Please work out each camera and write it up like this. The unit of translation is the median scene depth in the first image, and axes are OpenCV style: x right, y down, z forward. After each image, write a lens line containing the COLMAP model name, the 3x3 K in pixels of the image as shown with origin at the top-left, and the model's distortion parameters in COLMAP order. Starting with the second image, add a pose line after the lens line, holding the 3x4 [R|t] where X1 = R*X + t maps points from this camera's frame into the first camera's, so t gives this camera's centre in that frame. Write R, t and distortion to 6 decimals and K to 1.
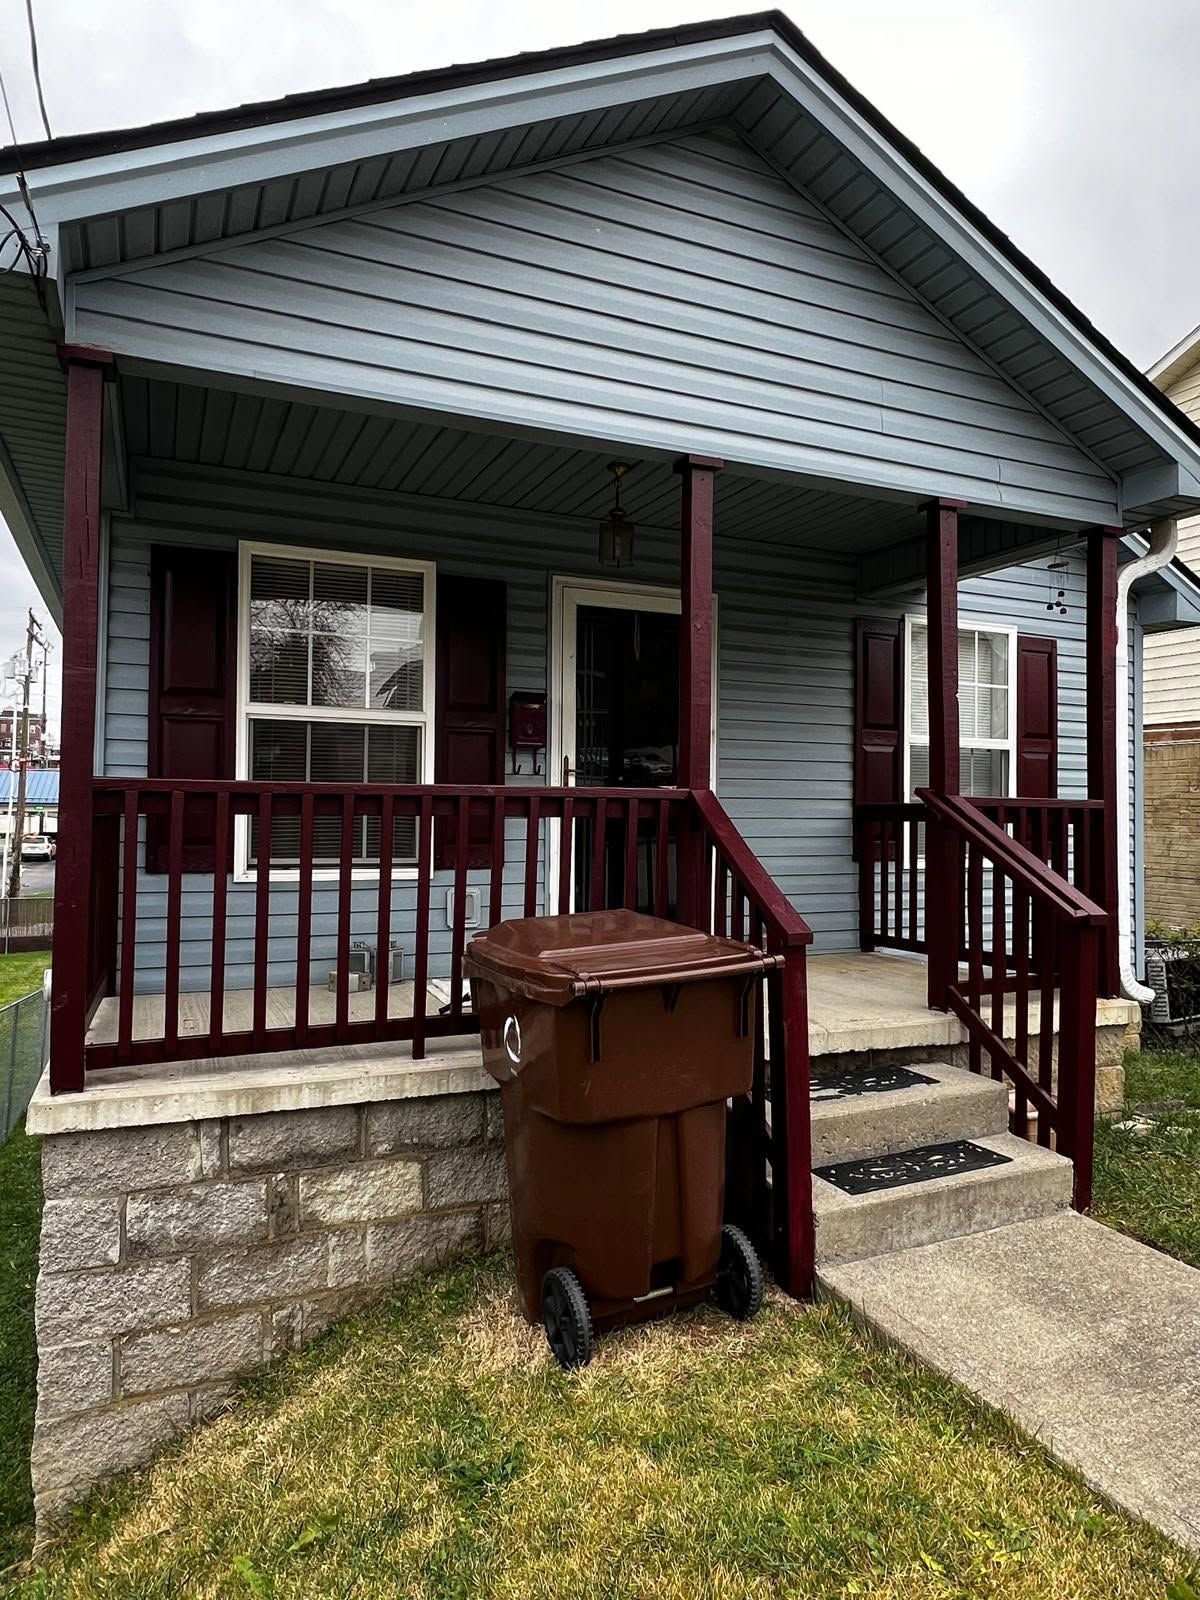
lens RADIAL K [[980.0, 0, 600.0], [0, 980.0, 800.0], [0, 0, 1]] dist [-0.006710, -0.002394]
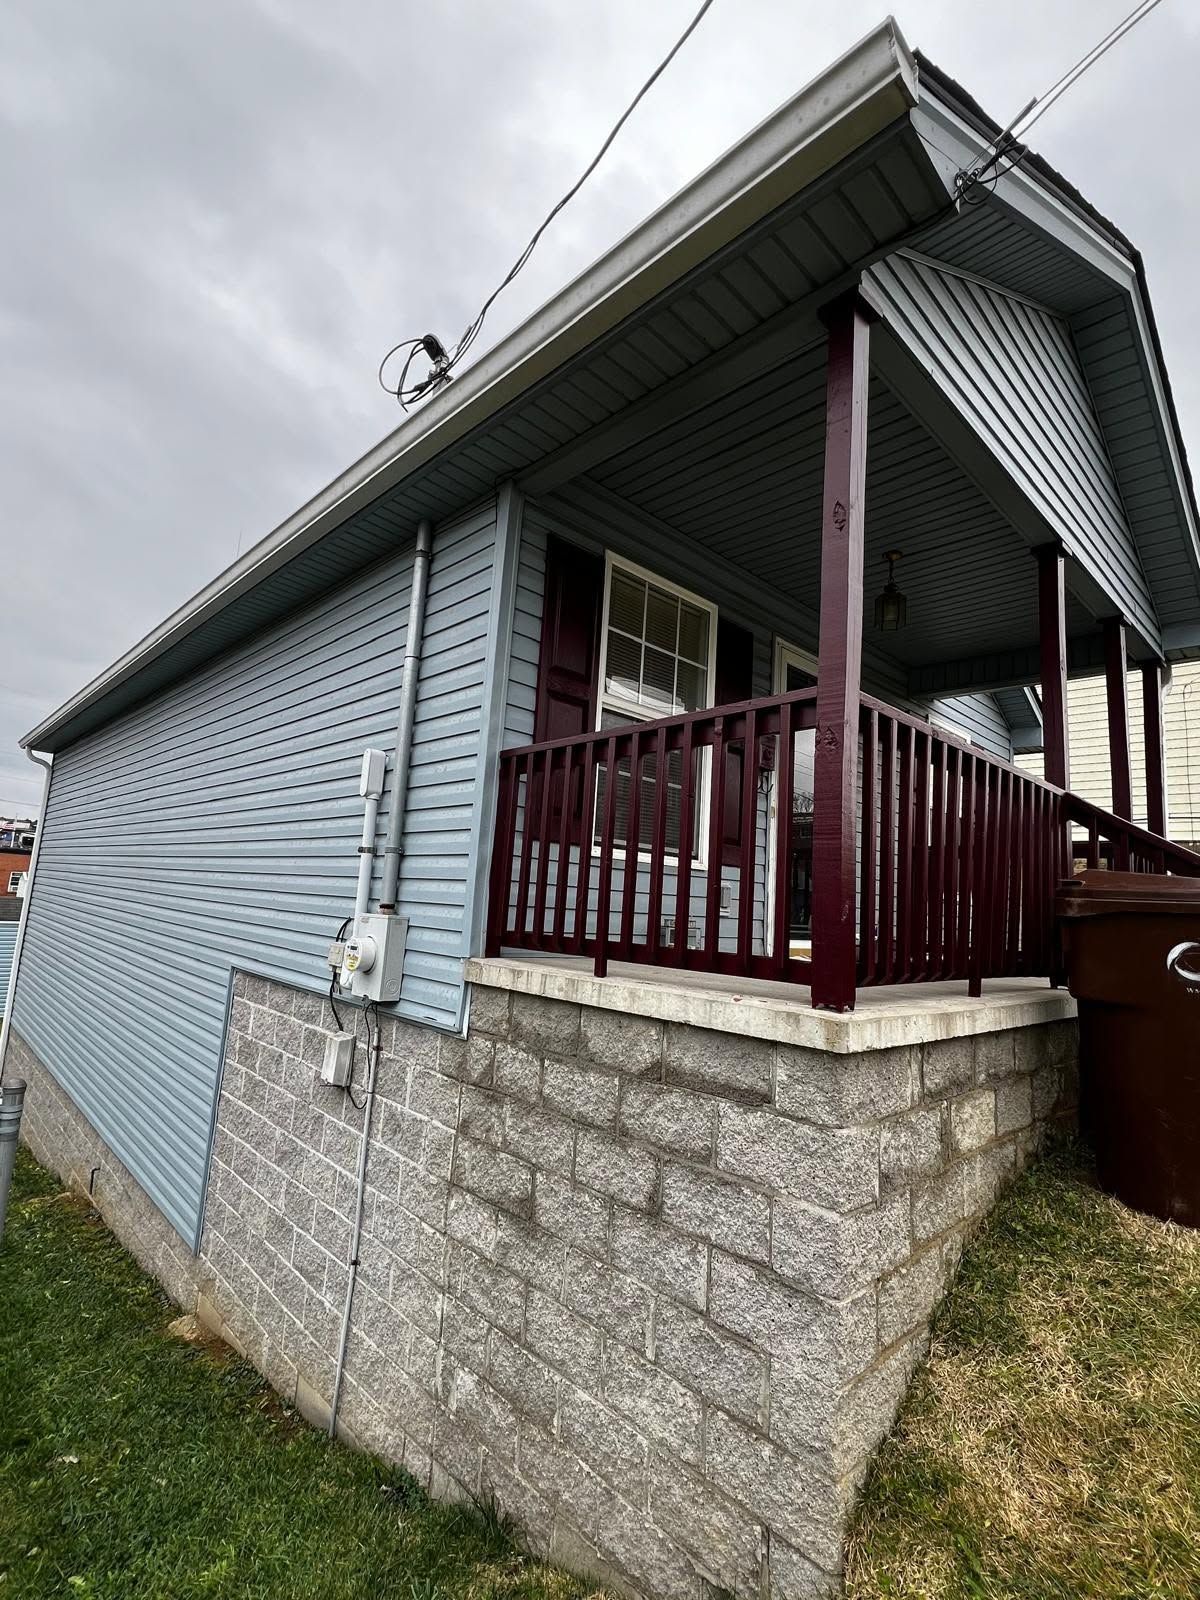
lens RADIAL K [[753.1, 0, 600.0], [0, 753.1, 800.0], [0, 0, 1]] dist [-0.001214, -0.000046]
pose [[0.937862, 0.097587, 0.333003, -0.611249], [-0.058154, 0.990271, -0.126418, 0.120520], [-0.342100, 0.099198, 0.934413, 0.224595]]
